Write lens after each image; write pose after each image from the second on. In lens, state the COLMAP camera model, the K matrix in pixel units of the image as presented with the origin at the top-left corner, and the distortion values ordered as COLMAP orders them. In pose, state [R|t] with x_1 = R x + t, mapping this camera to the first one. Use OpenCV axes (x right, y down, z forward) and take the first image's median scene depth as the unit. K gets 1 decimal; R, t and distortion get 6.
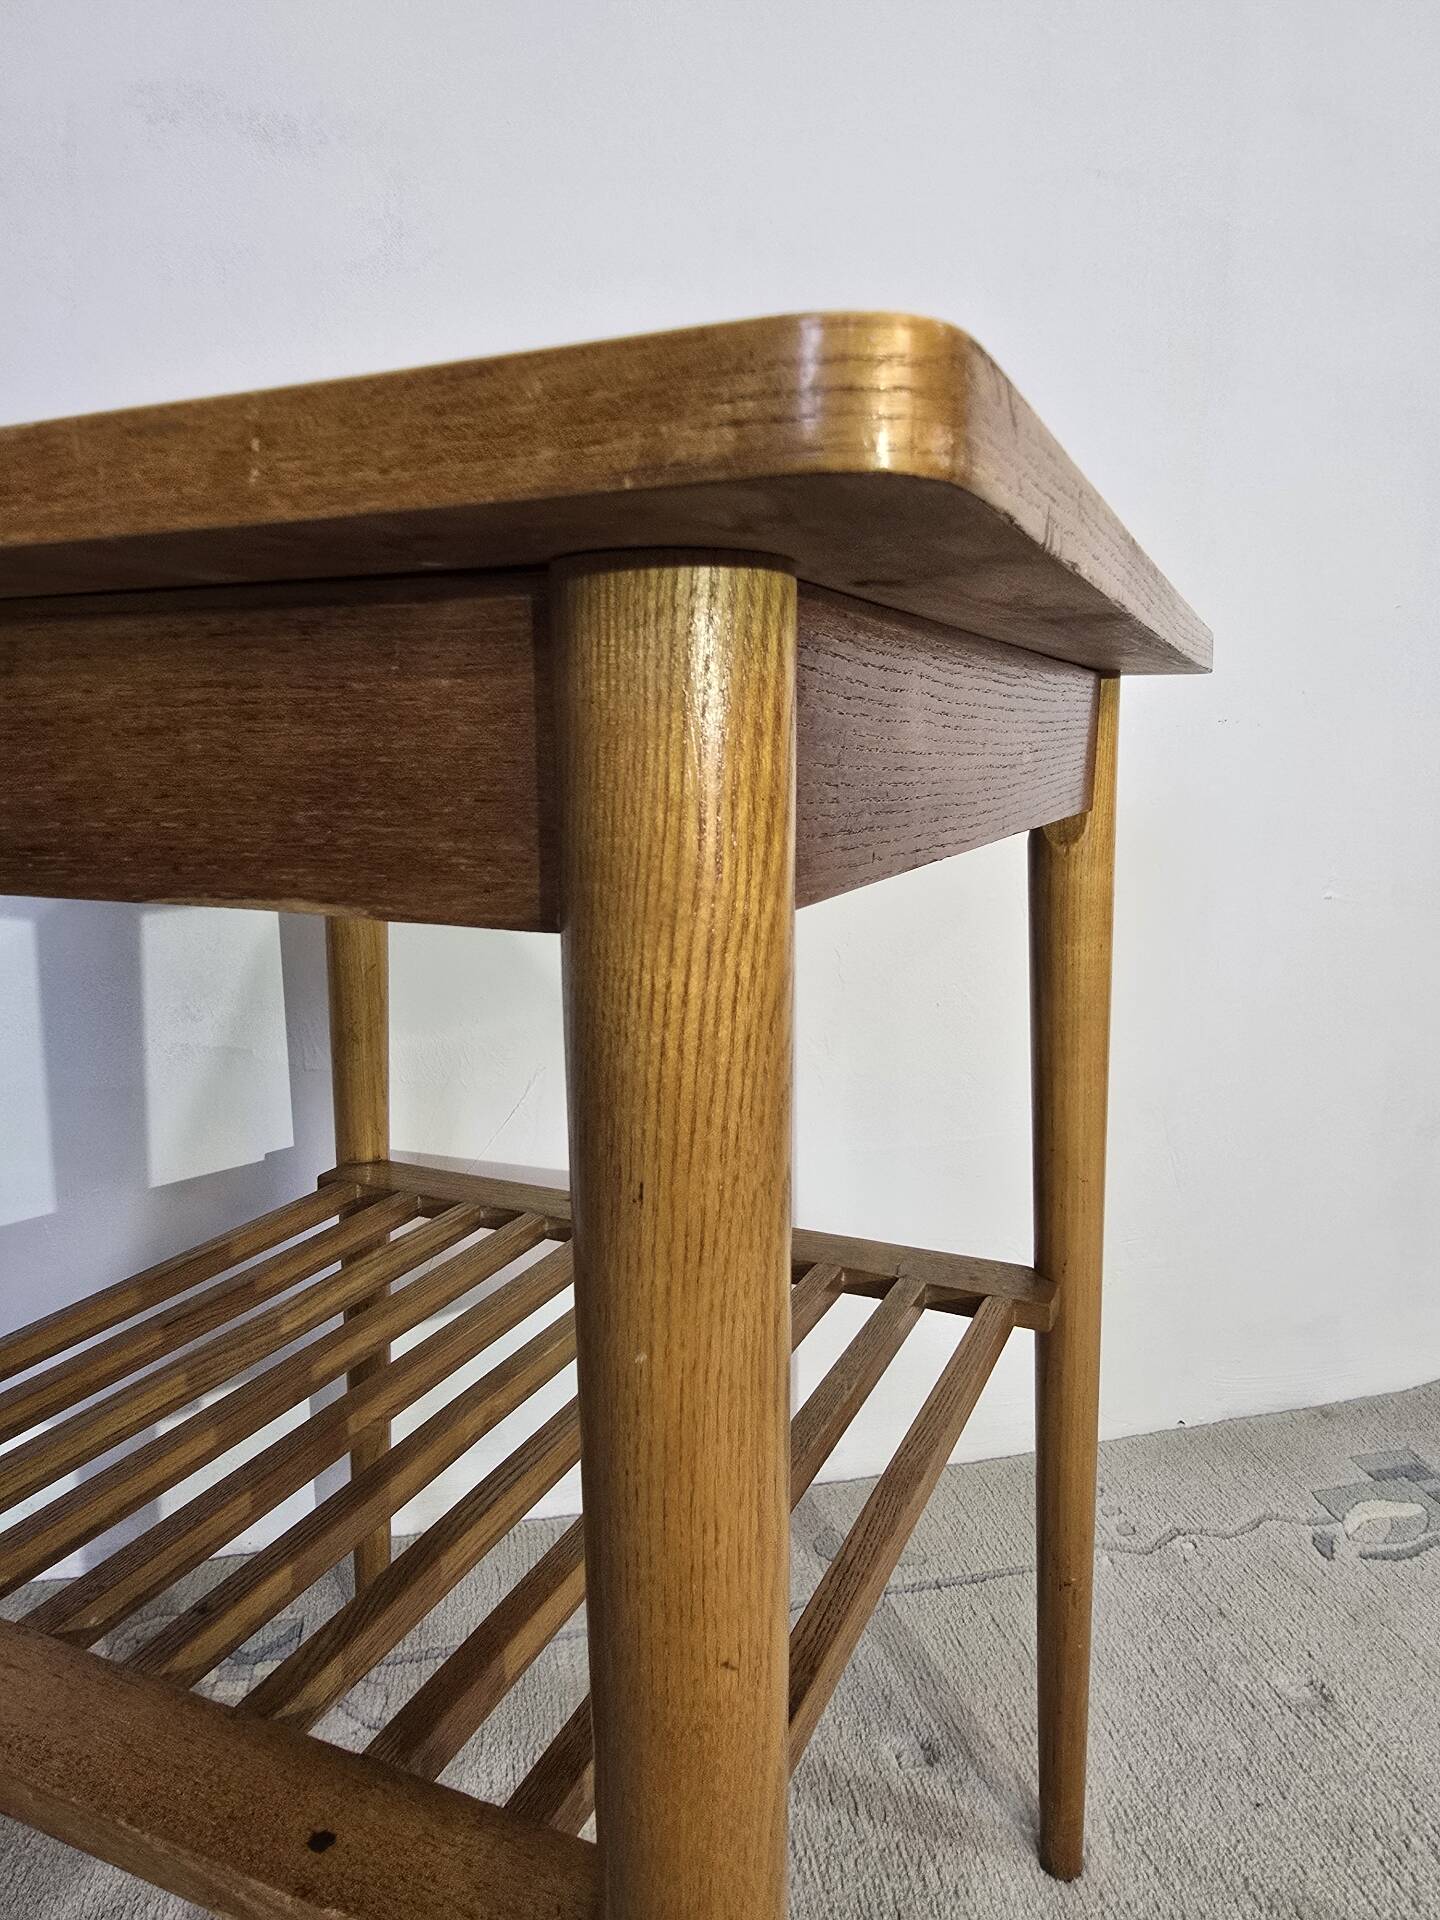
lens RADIAL K [[1314.2, 0, 727.9], [0, 1314.2, 863.6], [0, 0, 1]] dist [-0.000688, 0.004336]
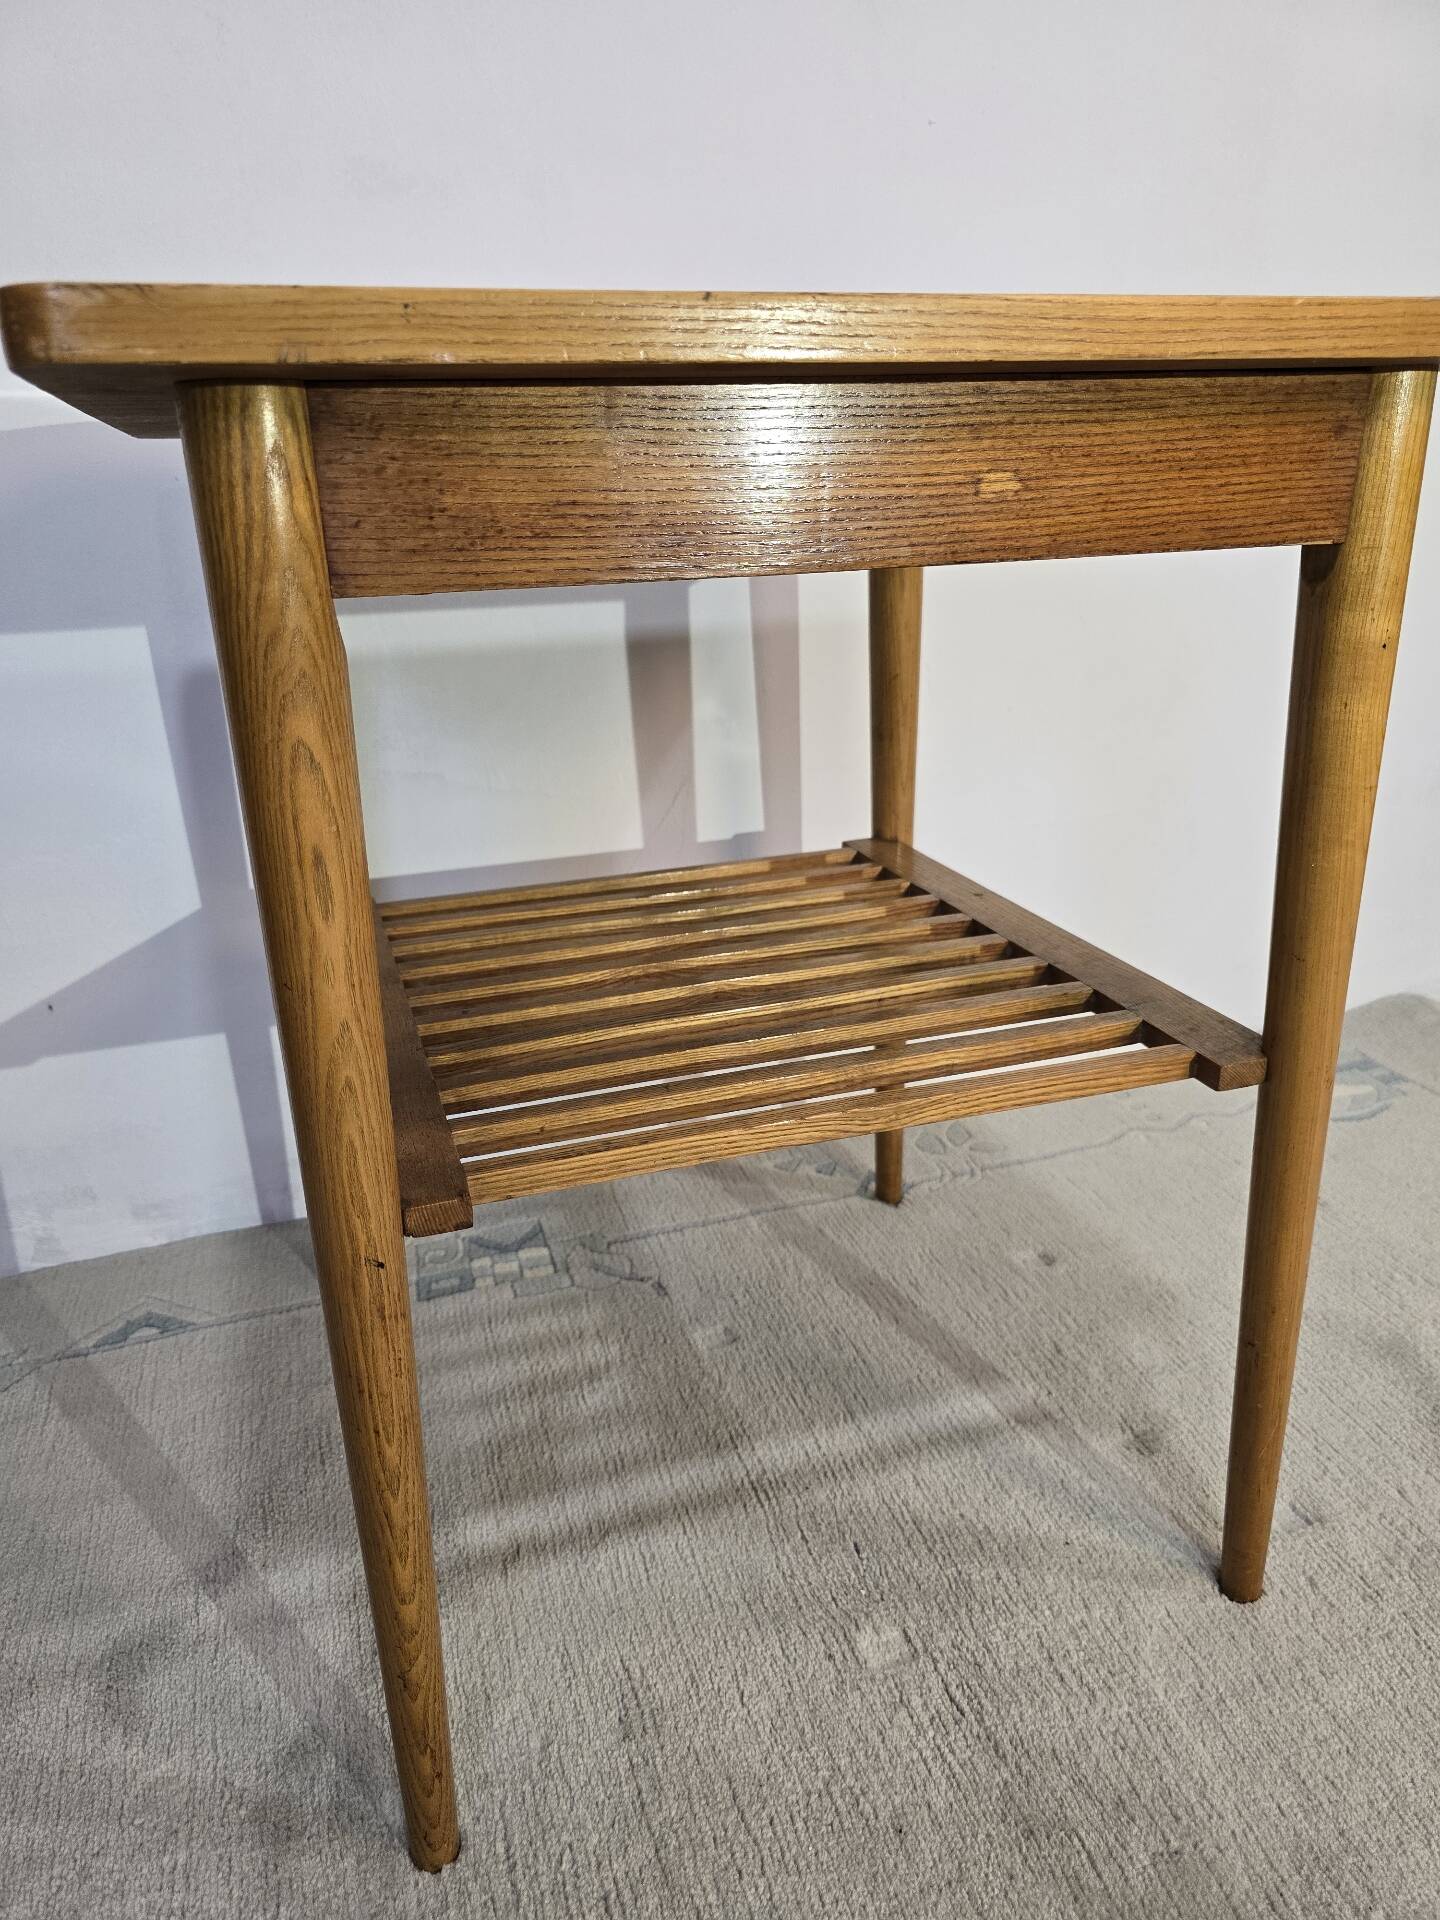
lens RADIAL K [[1308.7, 0, 709.7], [0, 1308.7, 978.5], [0, 0, 1]] dist [0.034720, -0.038696]
pose [[0.994087, -0.066128, 0.086128, -0.801073], [0.041076, 0.963244, 0.265468, 0.066098], [-0.100517, -0.260360, 0.960265, -0.526185]]
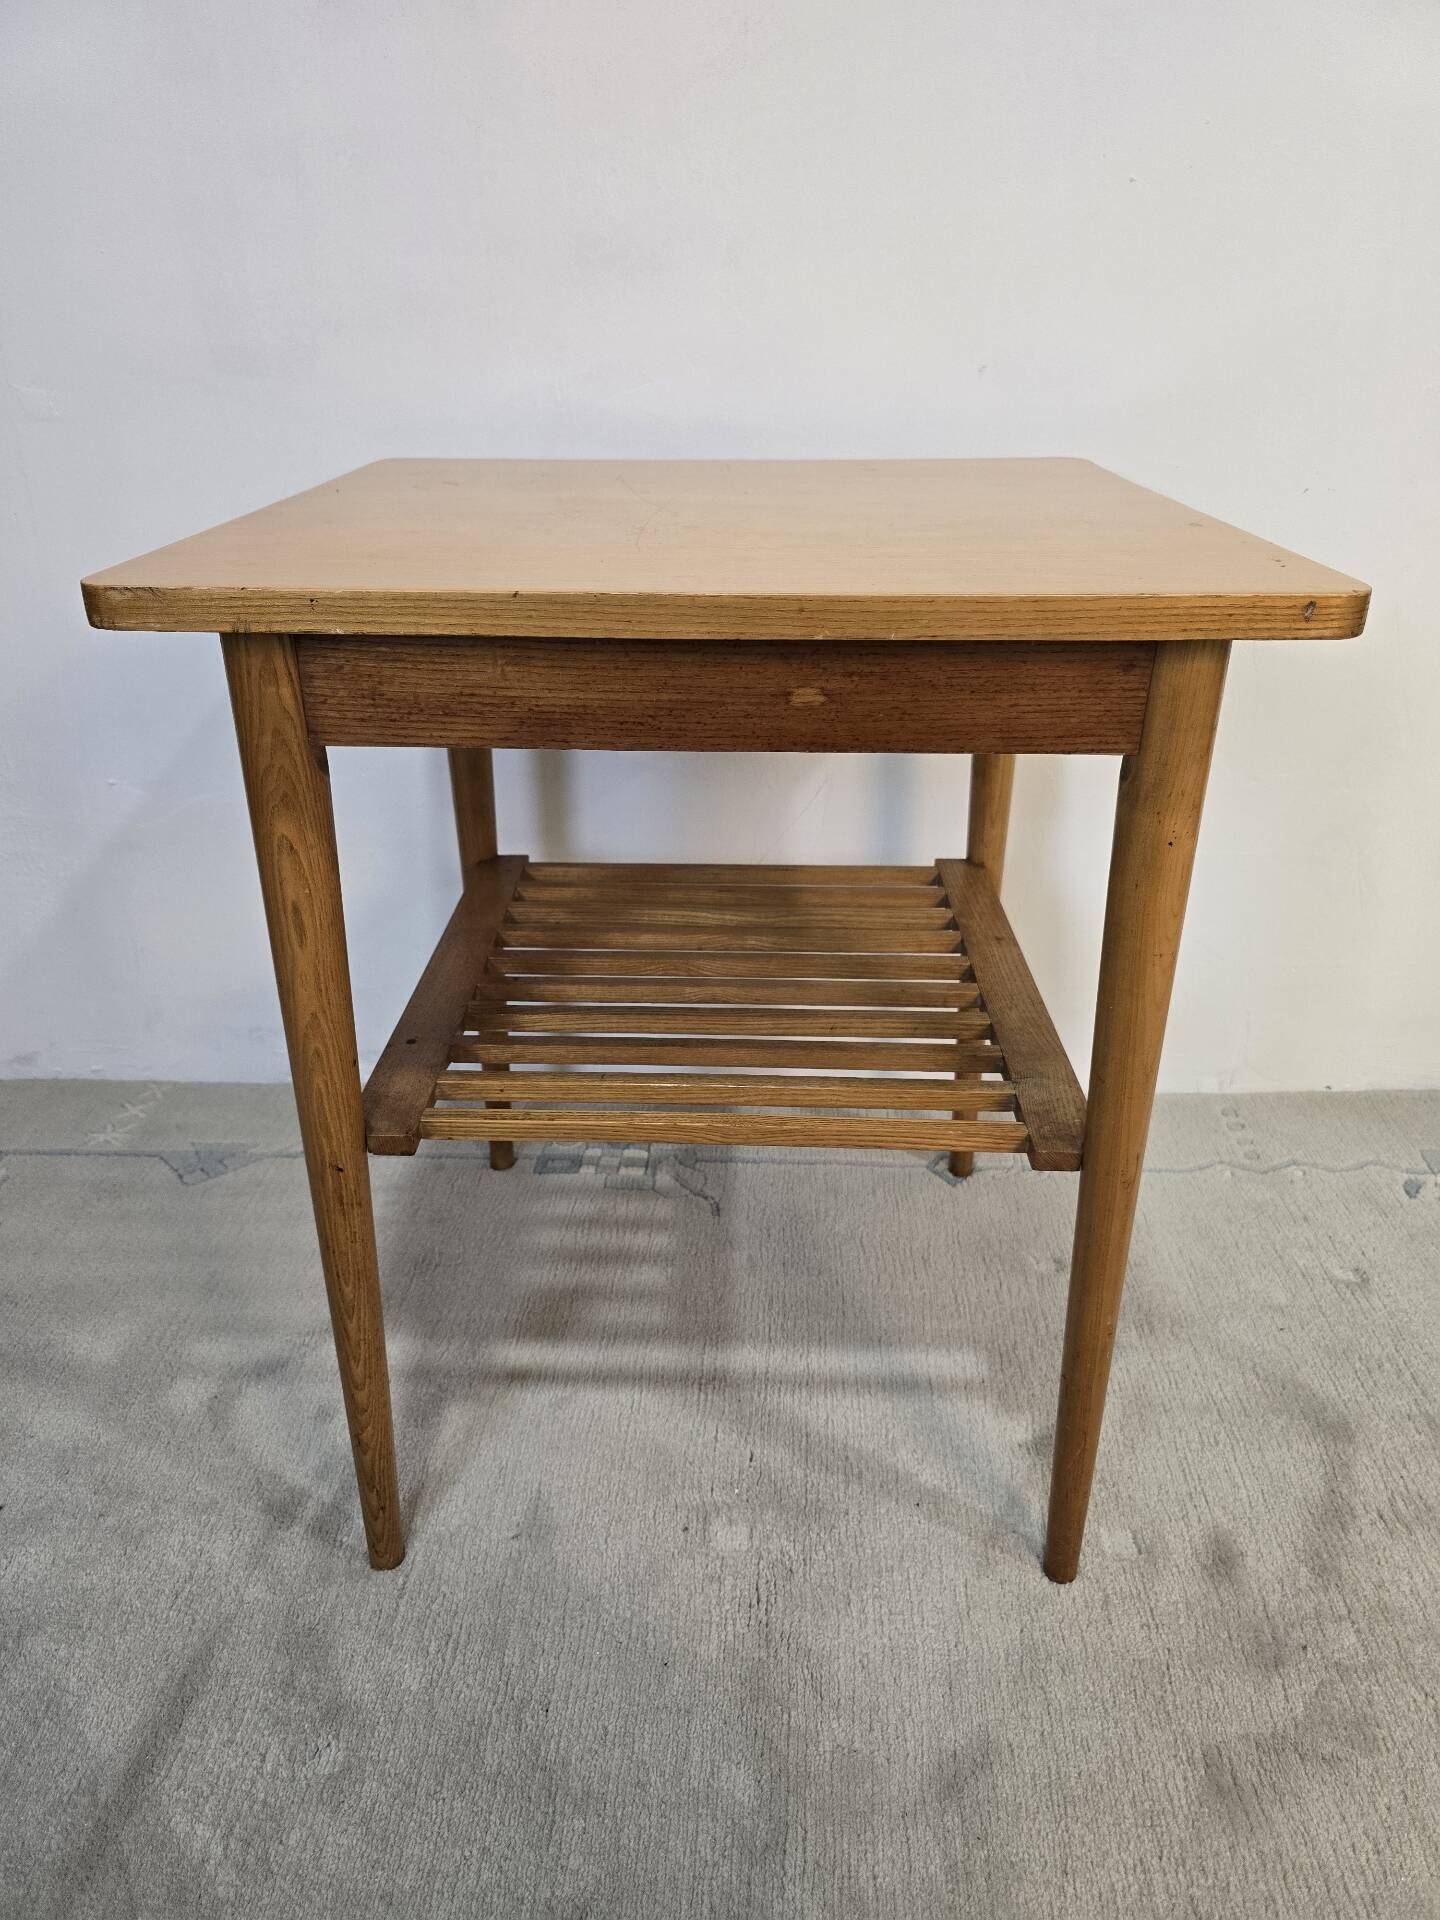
lens RADIAL K [[1317.5, 0, 716.3], [0, 1317.5, 959.0], [0, 0, 1]] dist [0.042022, -0.047706]
pose [[0.969691, 0.109645, -0.218350, 0.182024], [-0.025005, 0.933498, 0.357710, -0.475872], [0.243051, -0.341408, 0.907947, -0.923890]]
